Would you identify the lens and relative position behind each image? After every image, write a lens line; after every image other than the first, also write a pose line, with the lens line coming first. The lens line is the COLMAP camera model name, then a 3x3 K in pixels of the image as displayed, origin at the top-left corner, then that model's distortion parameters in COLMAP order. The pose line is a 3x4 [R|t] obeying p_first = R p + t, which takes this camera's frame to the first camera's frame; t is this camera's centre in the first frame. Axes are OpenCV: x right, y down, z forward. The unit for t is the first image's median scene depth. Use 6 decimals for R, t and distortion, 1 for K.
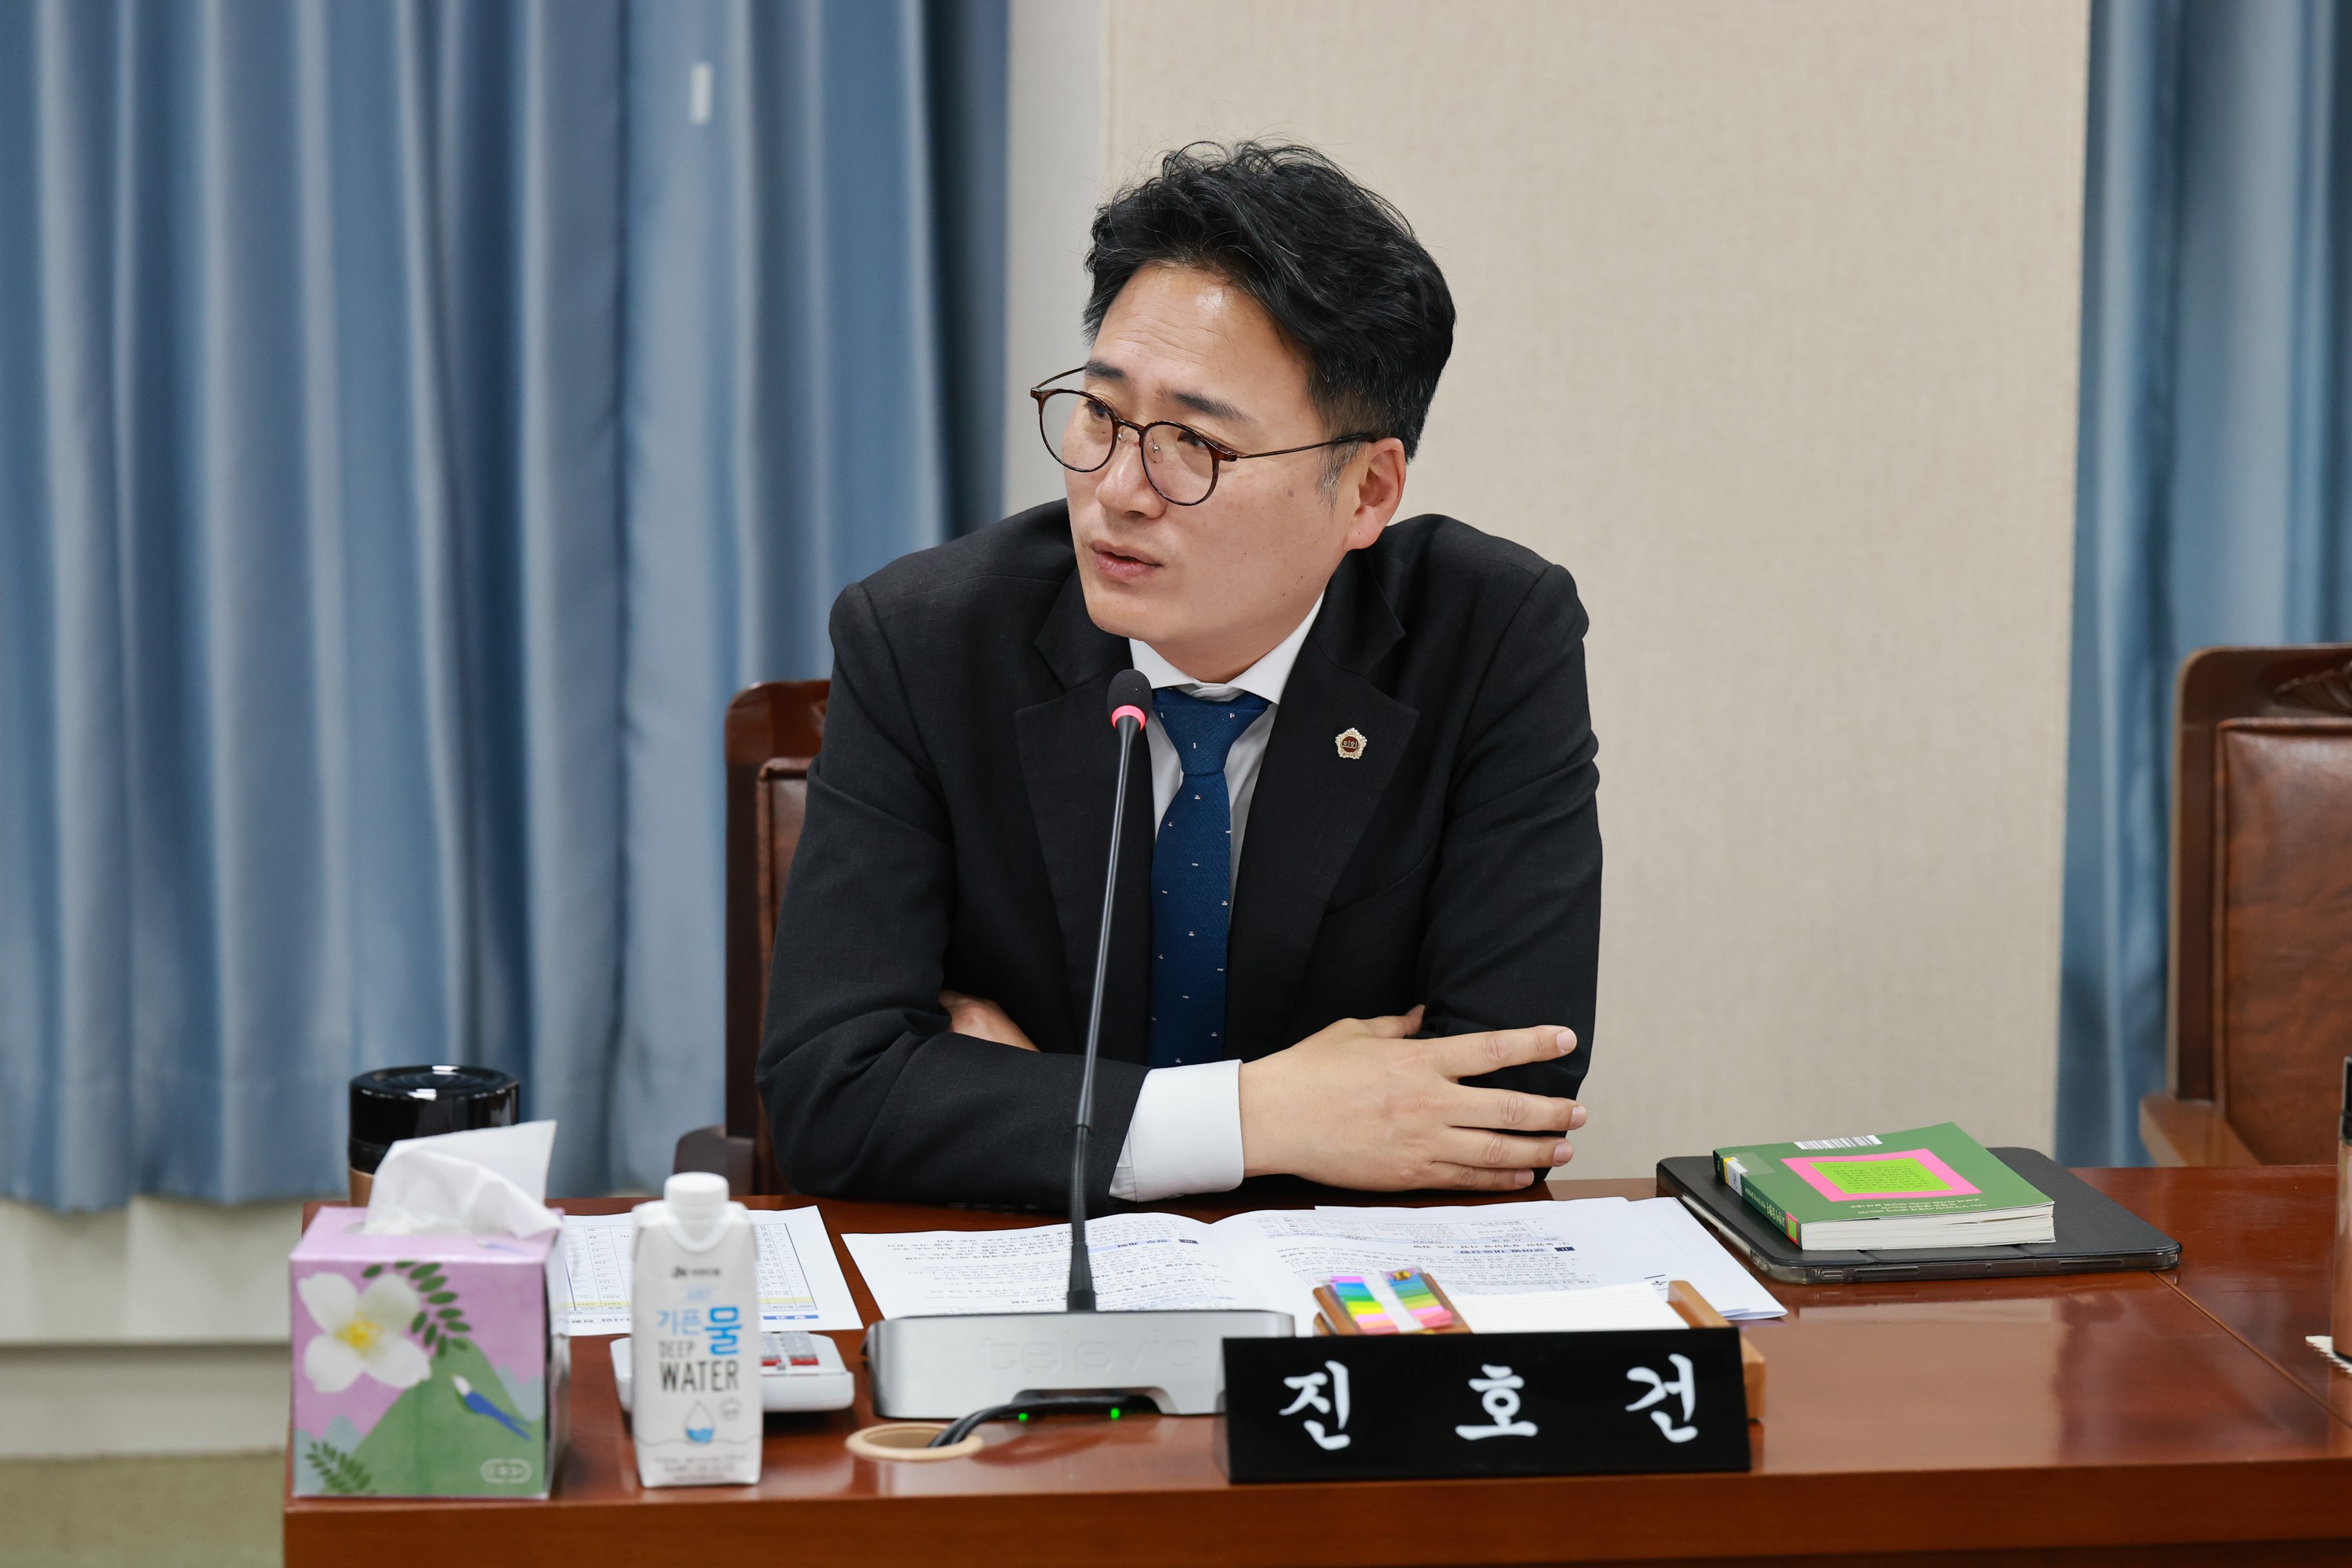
lens RADIAL K [[6347.5, 0, 1176.0], [0, 6347.5, 784.0], [0, 0, 1]] dist [-0.119934, -0.249758]
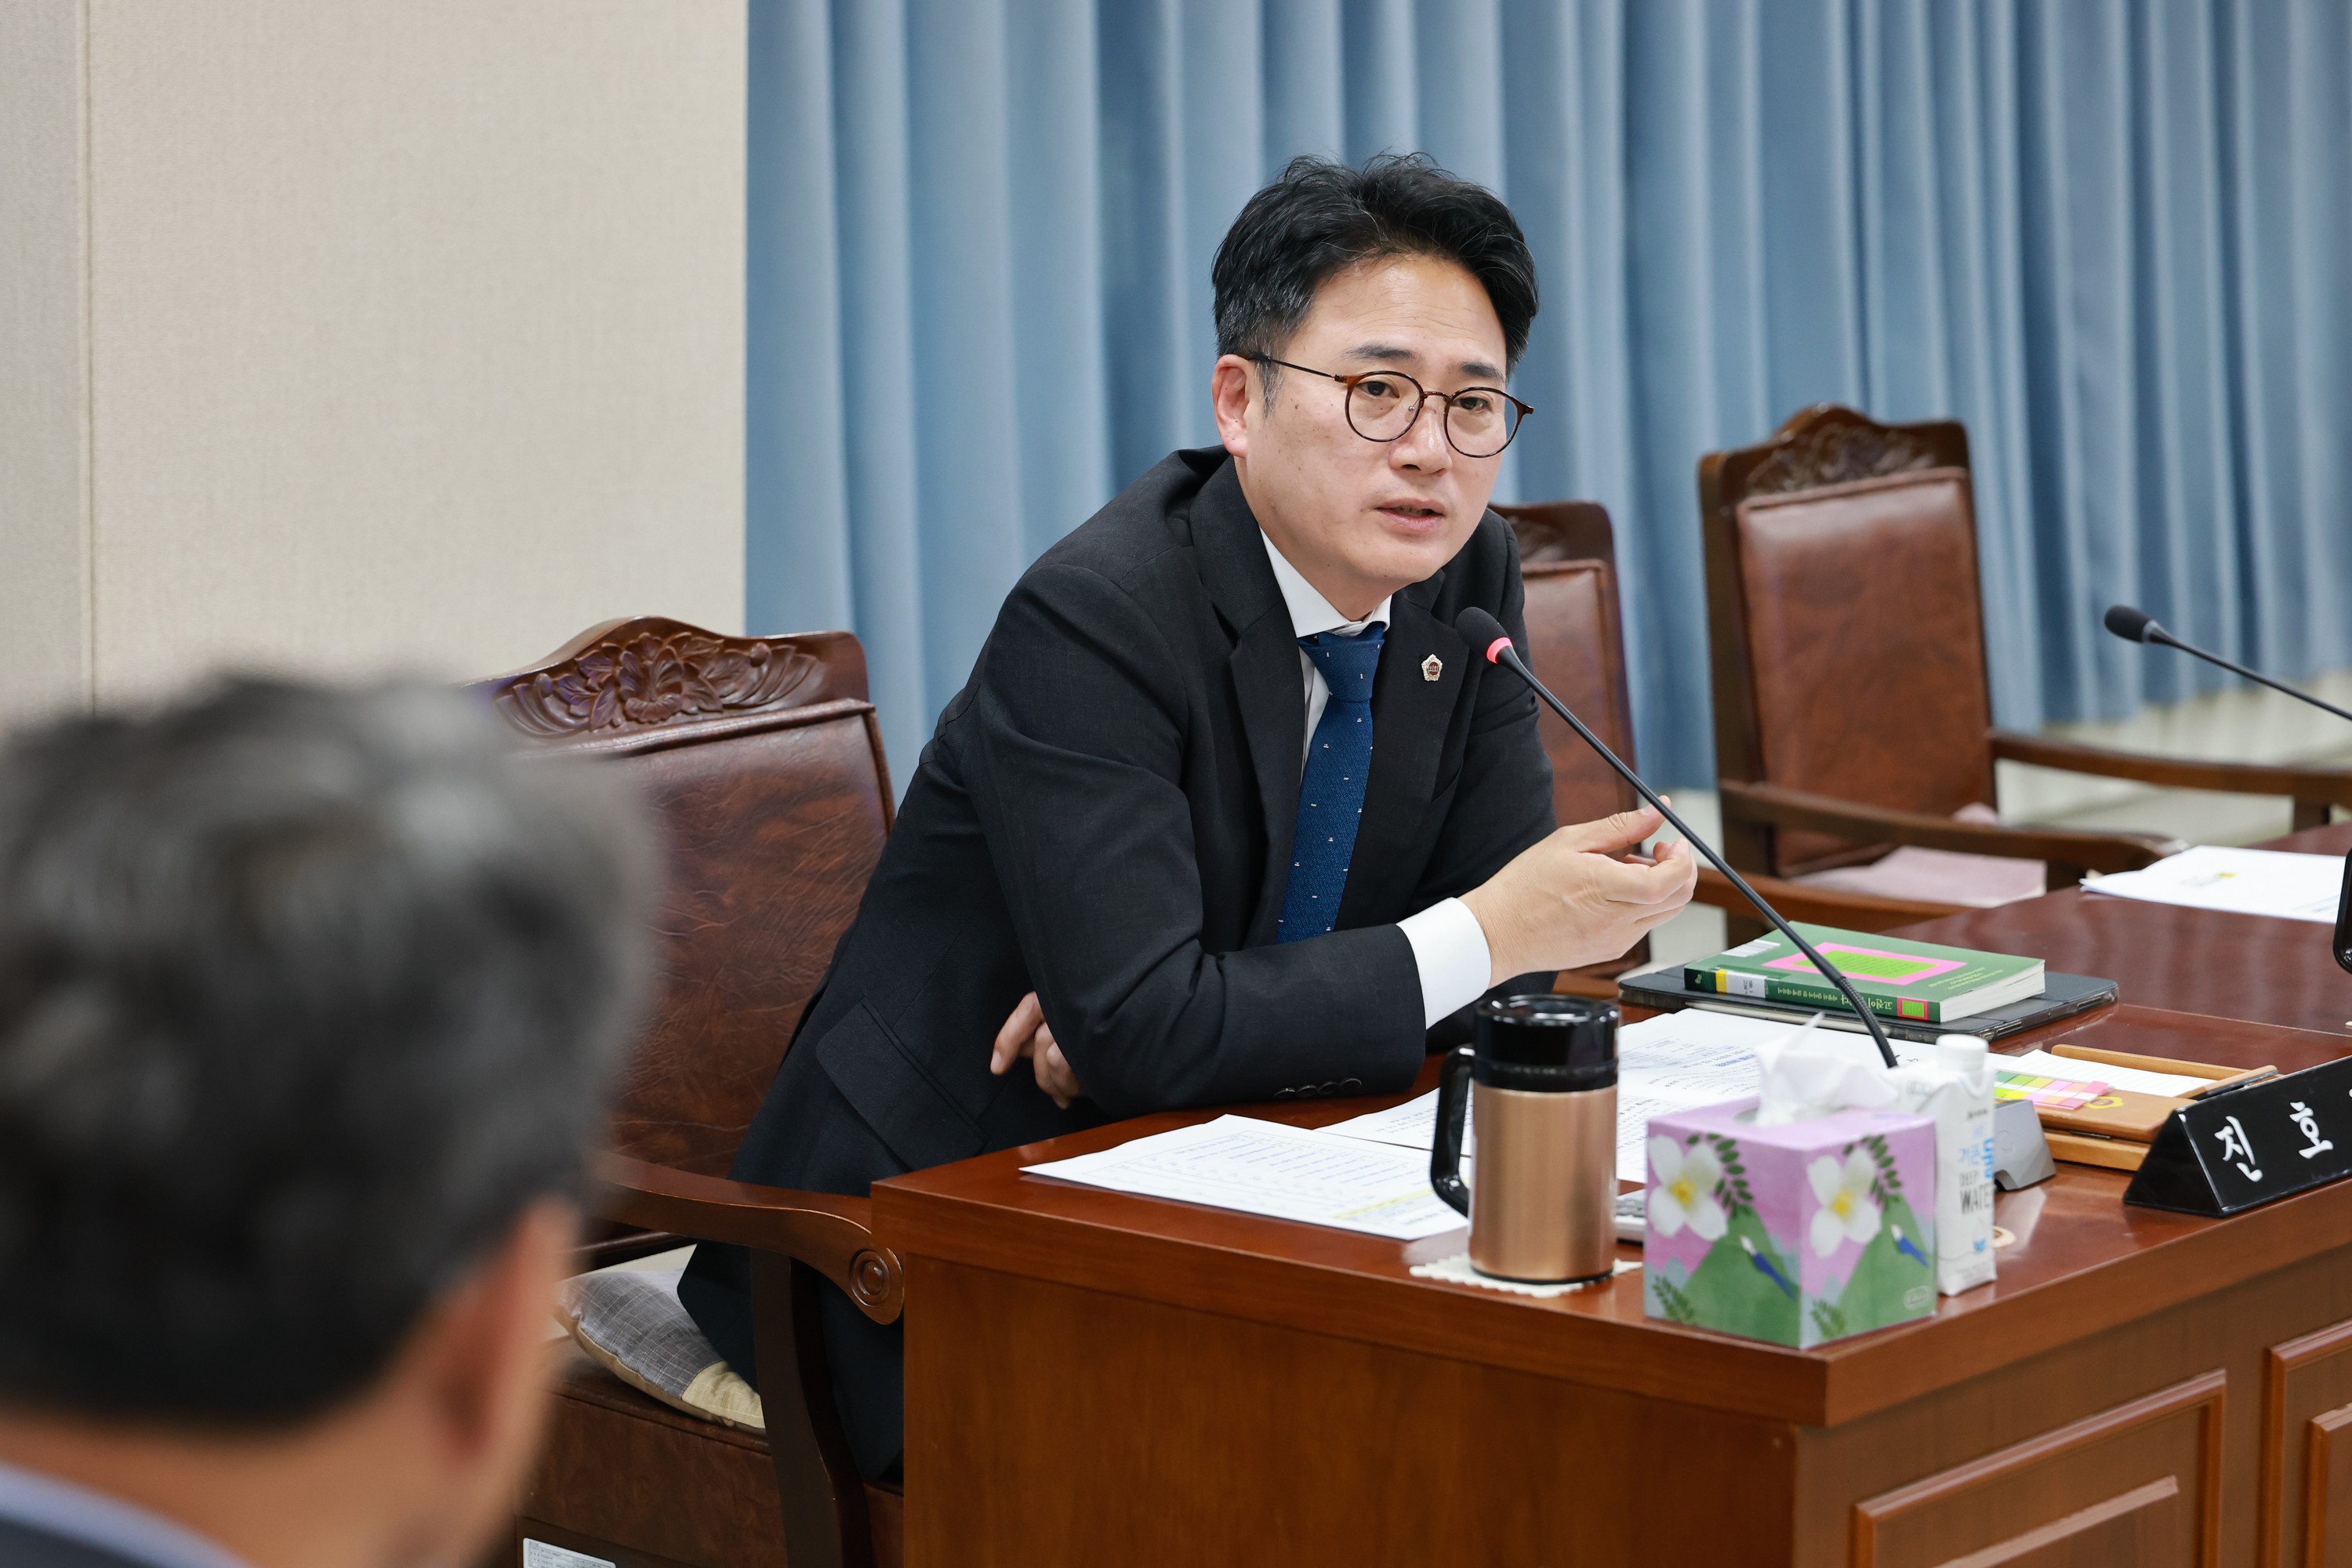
lens RADIAL K [[6587.9, 0, 1176.0], [0, 6587.9, 784.0], [0, 0, 1]] dist [-0.131551, -0.483278]
pose [[0.721035, -0.111237, 0.683912, -1.028905], [0.096896, 0.993518, 0.059439, -0.075233], [-0.686091, 0.023411, 0.727139, 0.178704]]
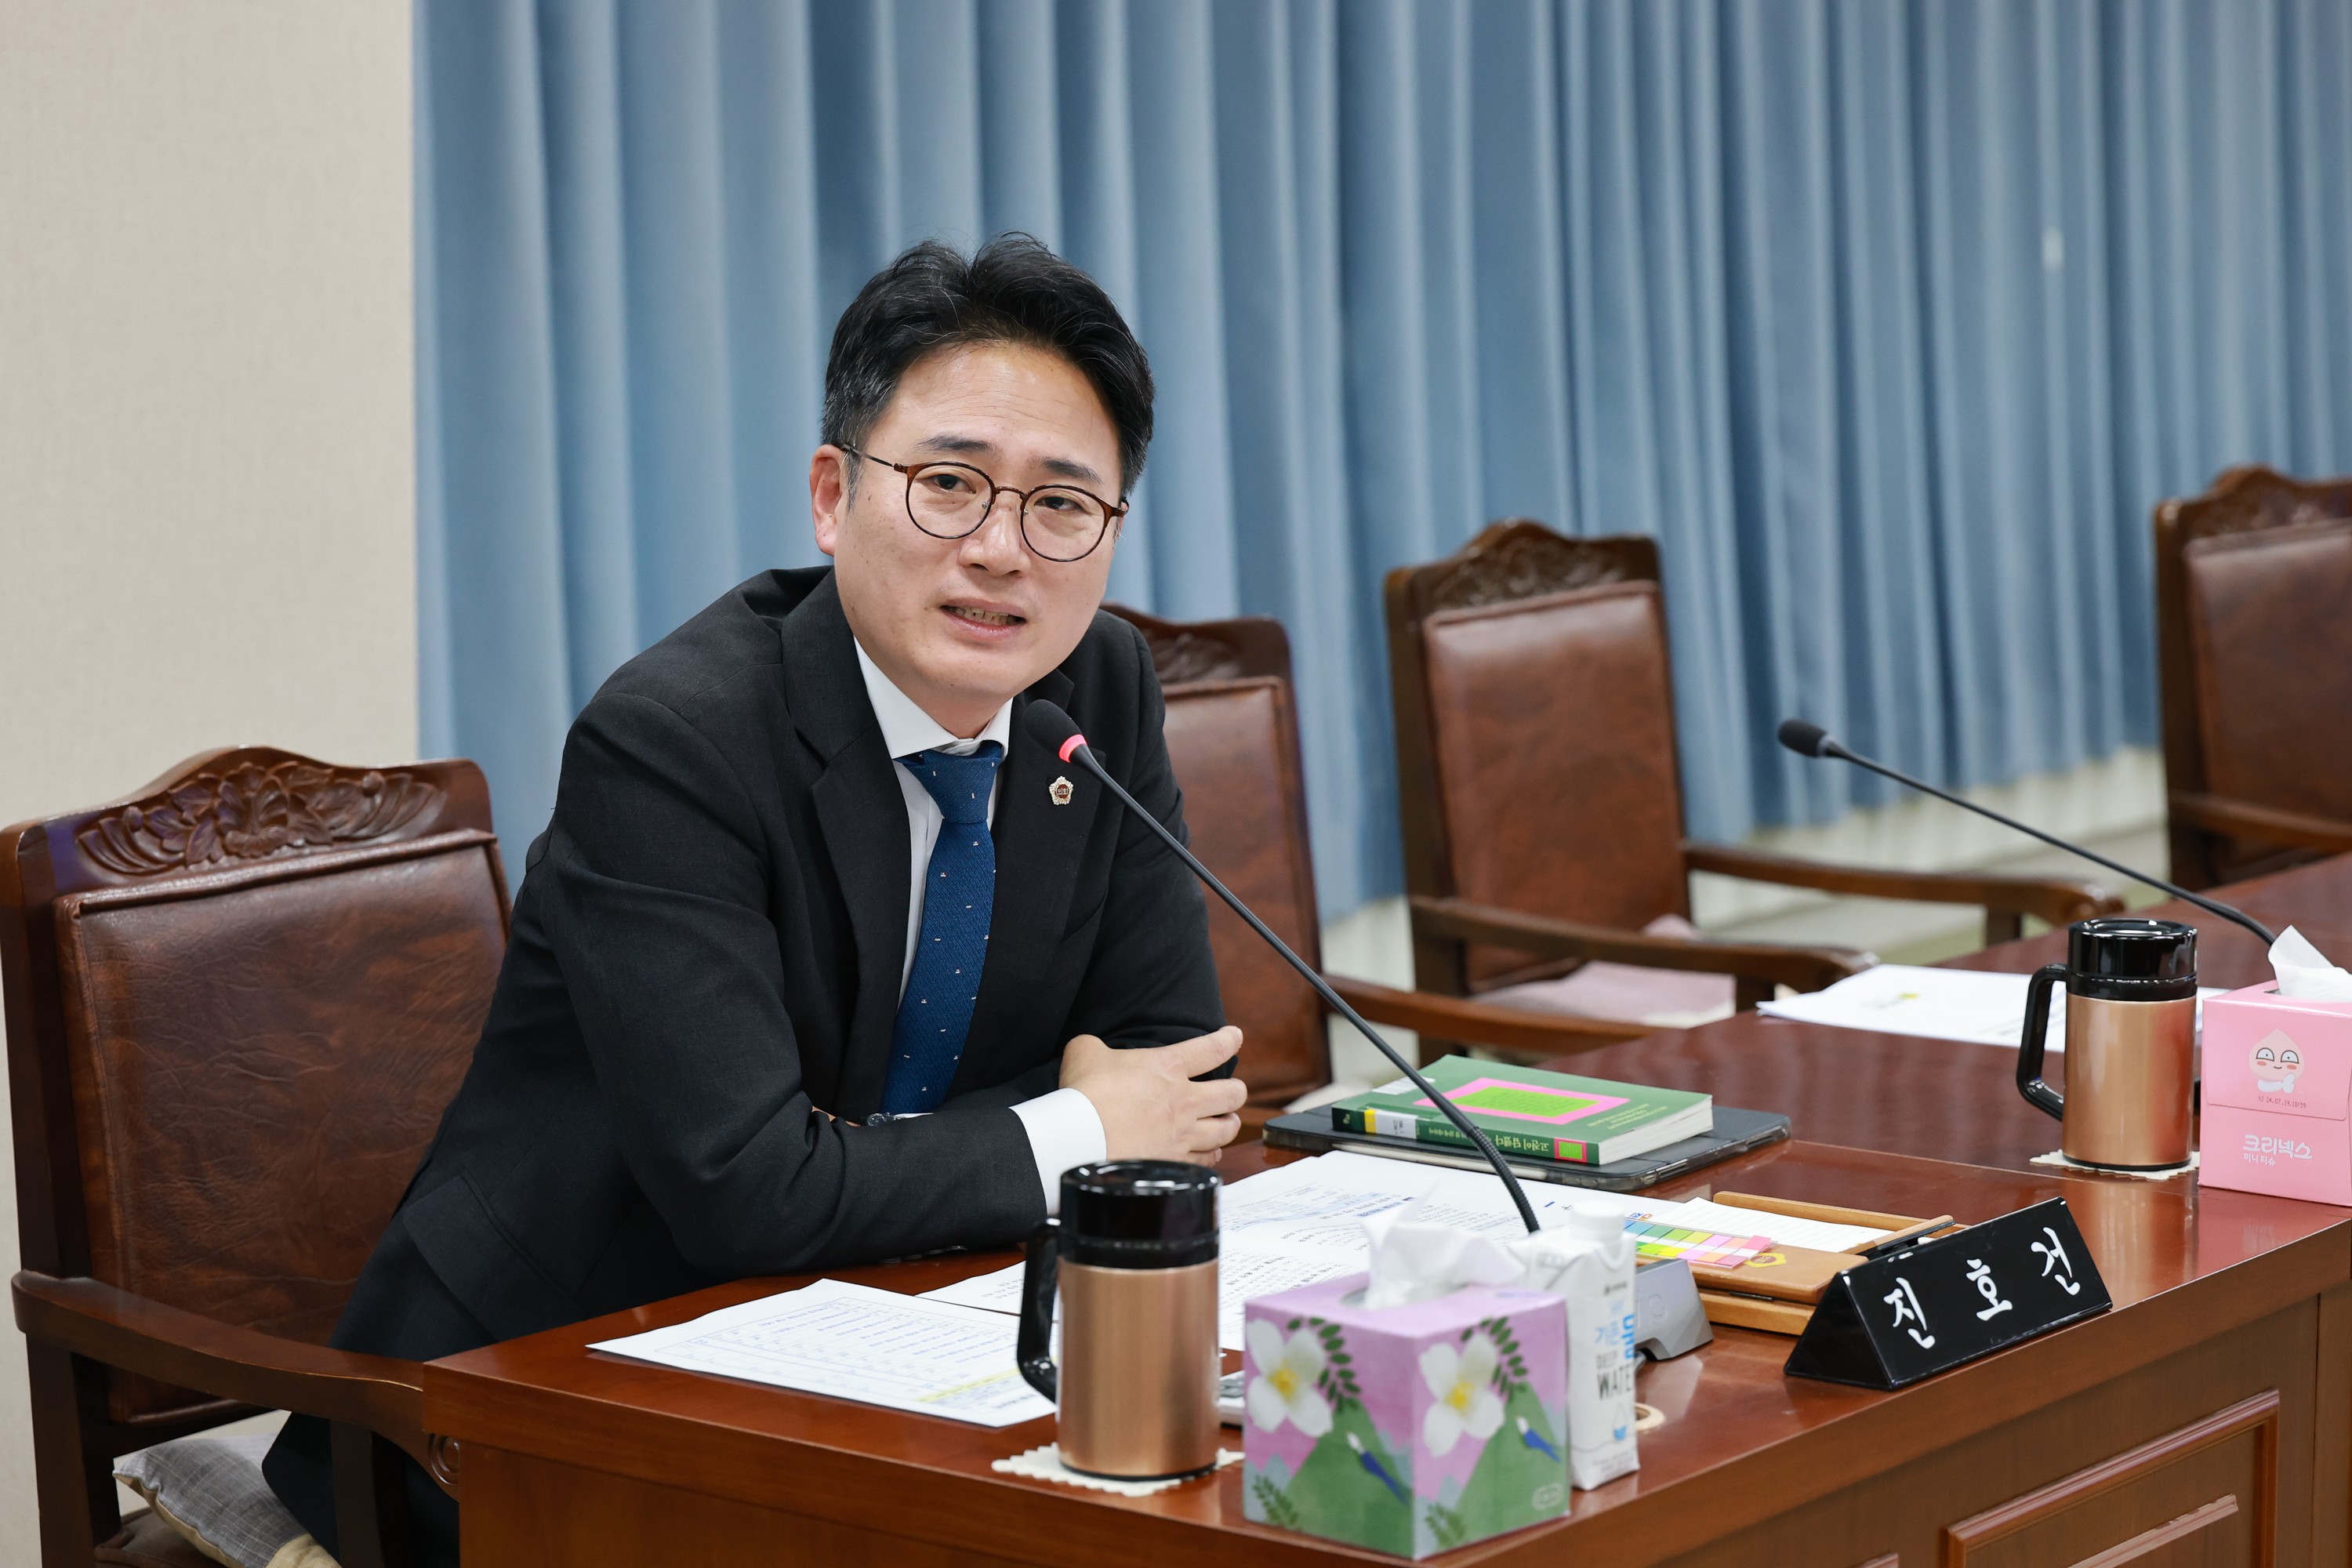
lens RADIAL K [[5785.9, 0, 1176.0], [0, 5785.9, 784.0], [0, 0, 1]] dist [-0.145040, 0.294750]
pose [[0.702628, -0.106993, 0.703468, -0.813396], [0.104671, 0.993417, 0.046546, -0.063937], [-0.703817, 0.040928, 0.709202, 0.330024]]
